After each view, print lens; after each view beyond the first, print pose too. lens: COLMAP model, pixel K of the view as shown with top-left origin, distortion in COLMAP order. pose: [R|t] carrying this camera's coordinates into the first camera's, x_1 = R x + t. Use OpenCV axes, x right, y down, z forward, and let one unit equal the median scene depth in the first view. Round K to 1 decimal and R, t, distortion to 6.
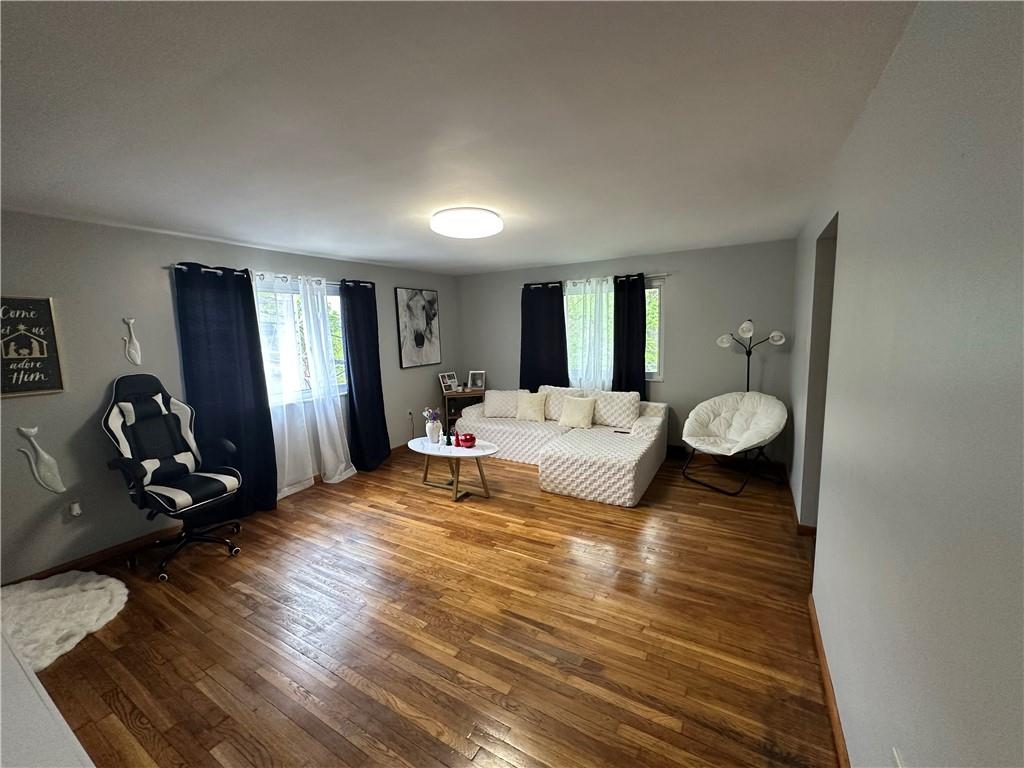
lens RADIAL K [[407.6, 0, 512.0], [0, 407.6, 384.0], [0, 0, 1]] dist [0.007026, 0.000011]
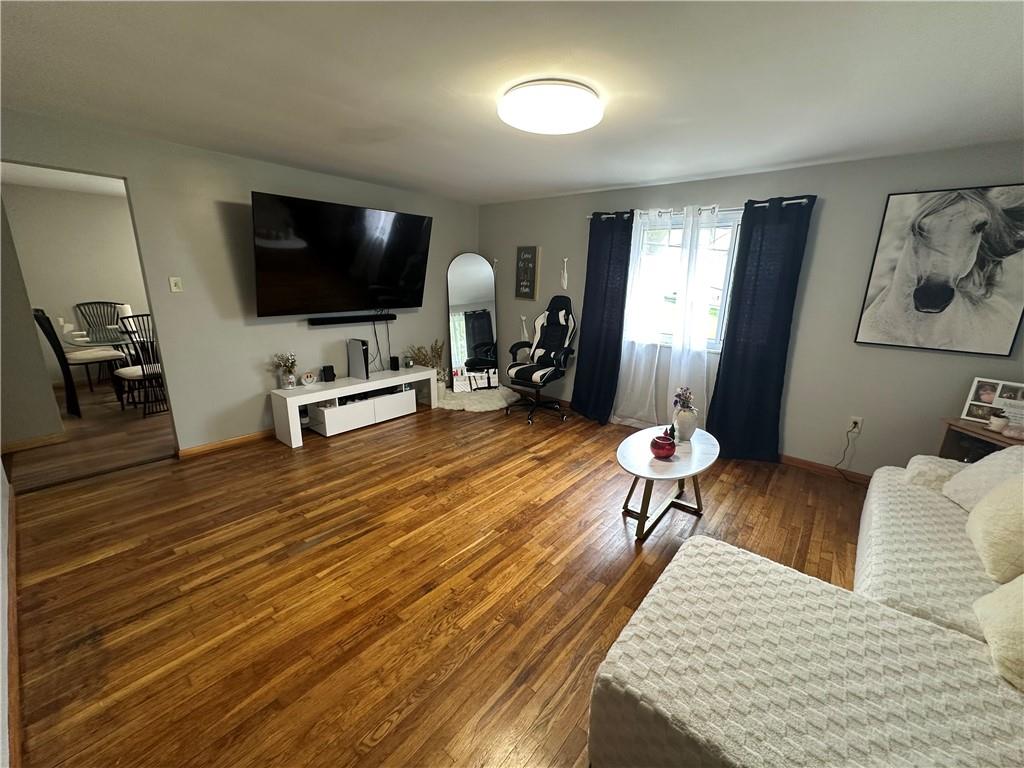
lens RADIAL K [[405.4, 0, 512.0], [0, 405.4, 386.3], [0, 0, 1]] dist [-0.001918, -0.000274]
pose [[-0.169652, 0.281437, -0.944464, 0.655451], [-0.154922, 0.938824, 0.307585, -0.143769], [0.973251, 0.198501, -0.115673, 1.068586]]
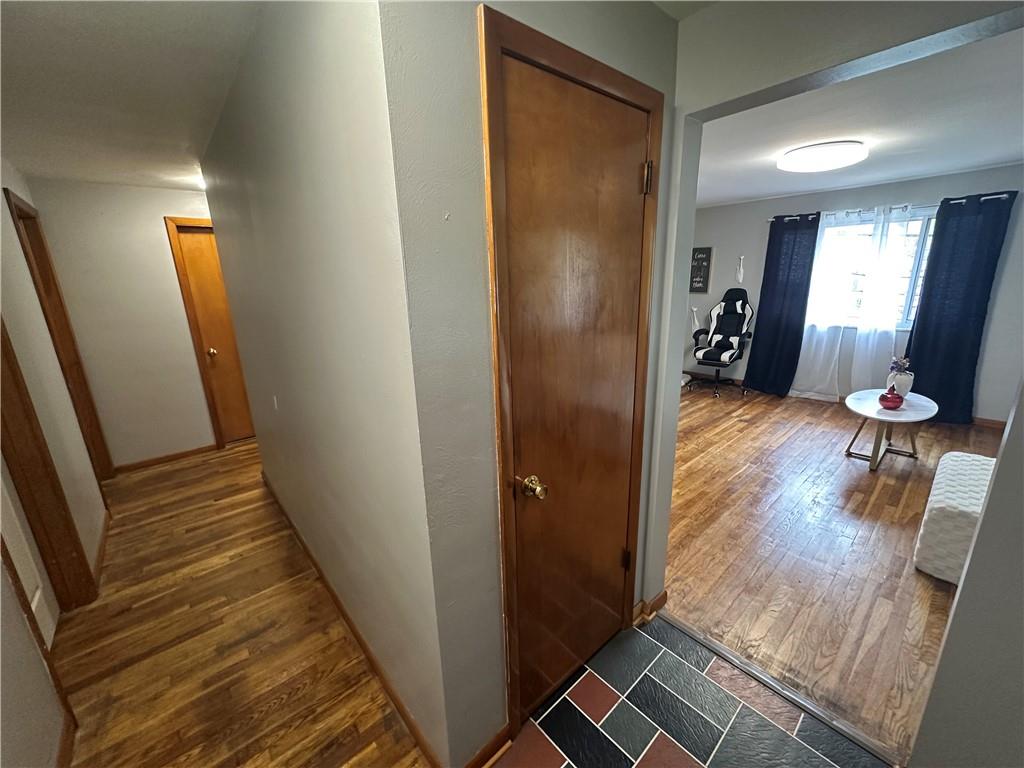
lens RADIAL K [[405.4, 0, 512.0], [0, 405.4, 386.3], [0, 0, 1]] dist [-0.001918, -0.000274]
pose [[-0.316803, 0.289148, -0.903343, 1.131246], [-0.088113, 0.939310, 0.331562, -0.122211], [0.944390, 0.184636, -0.272098, 0.634396]]
